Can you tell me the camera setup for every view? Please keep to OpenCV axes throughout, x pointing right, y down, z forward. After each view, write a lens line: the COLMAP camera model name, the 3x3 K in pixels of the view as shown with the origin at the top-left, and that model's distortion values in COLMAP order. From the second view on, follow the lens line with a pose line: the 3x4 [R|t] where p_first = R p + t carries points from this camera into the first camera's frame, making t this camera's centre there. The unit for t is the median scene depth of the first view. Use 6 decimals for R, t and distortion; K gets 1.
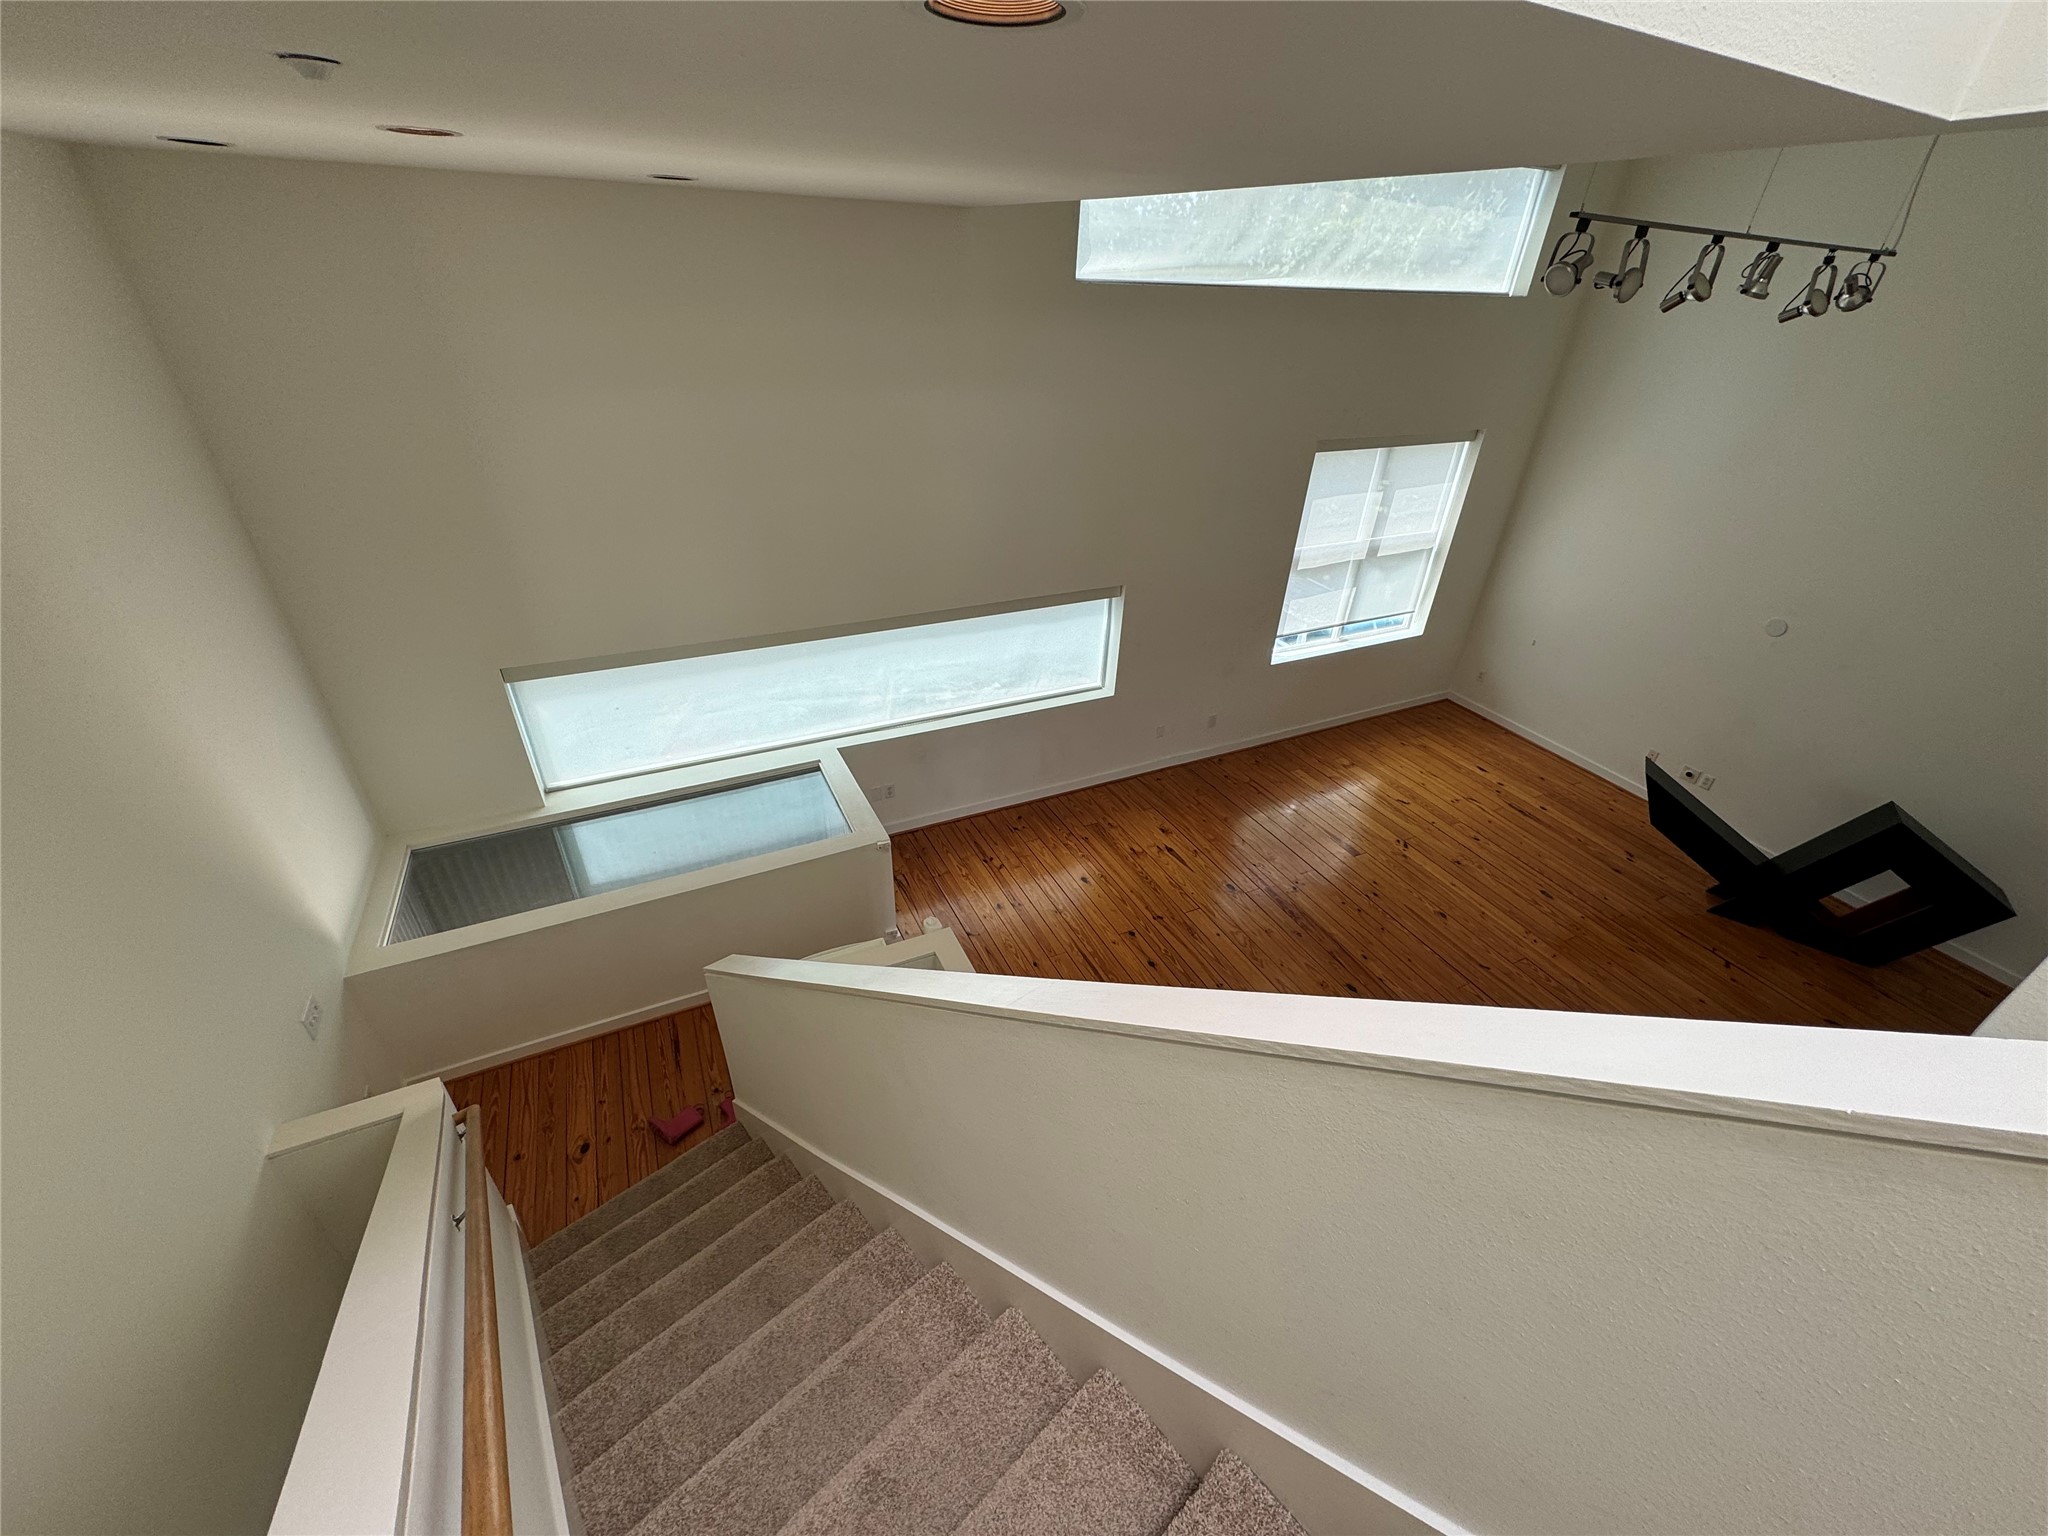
lens RADIAL K [[815.4, 0, 1024.0], [0, 815.4, 768.0], [0, 0, 1]] dist [0.002321, 0.000133]
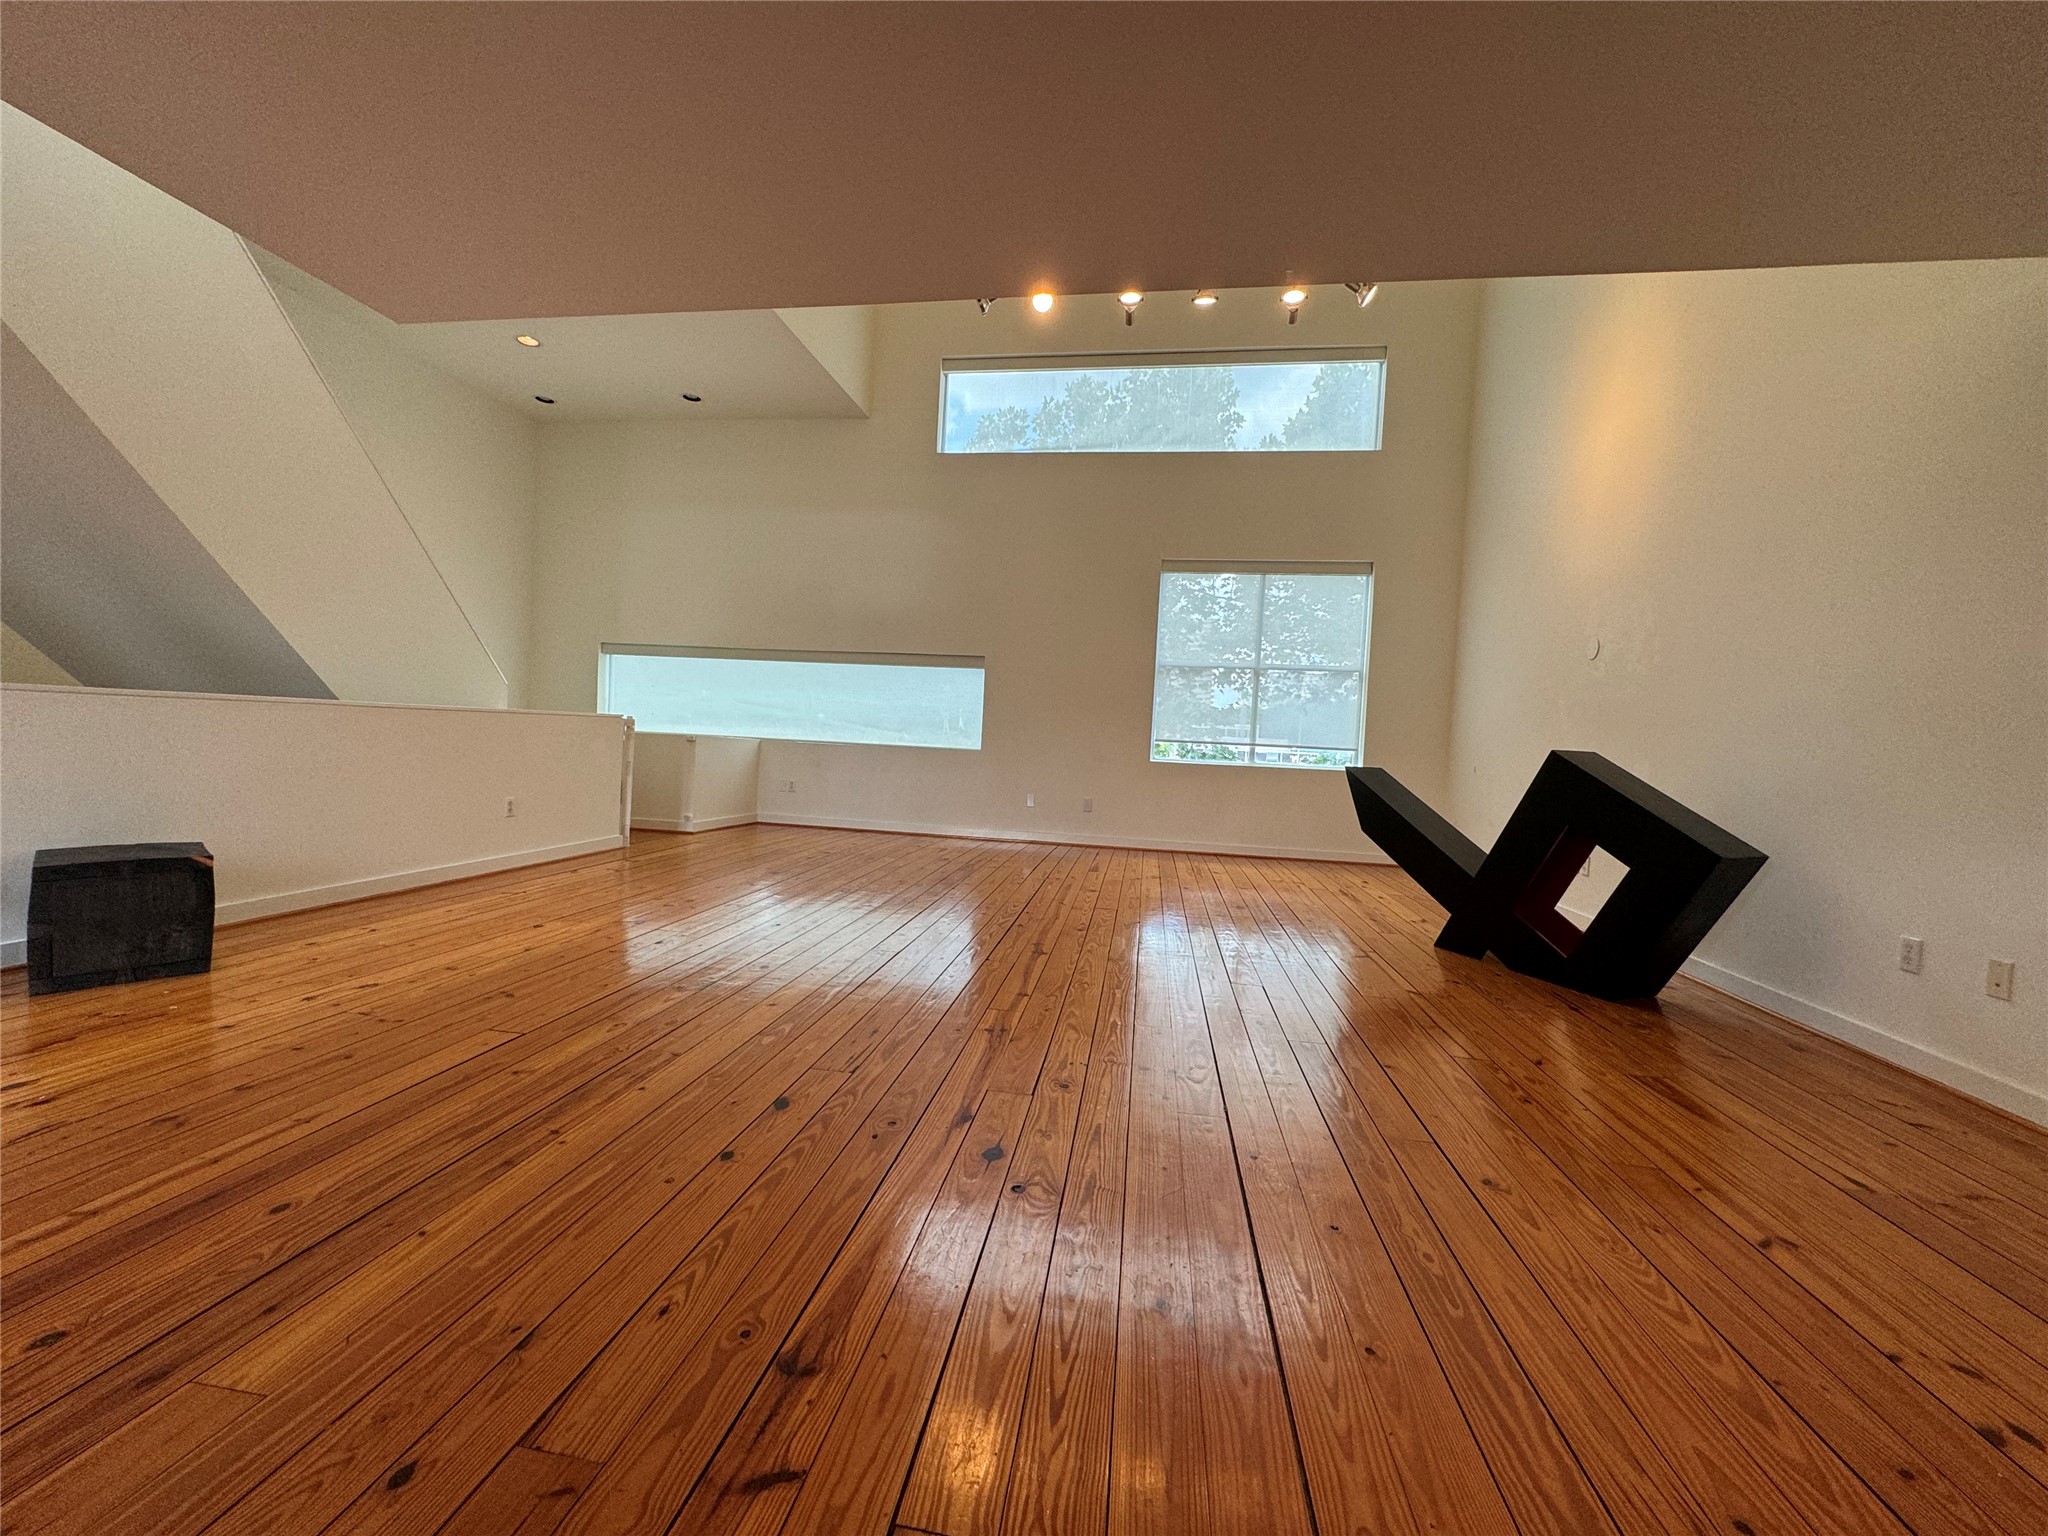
lens RADIAL K [[815.4, 0, 1024.0], [0, 815.4, 768.0], [0, 0, 1]] dist [0.002321, 0.000133]
pose [[0.828487, 0.027801, -0.559317, 0.928257], [-0.312261, 0.852019, -0.420185, 0.462786], [0.464868, 0.522771, 0.714569, 0.205165]]
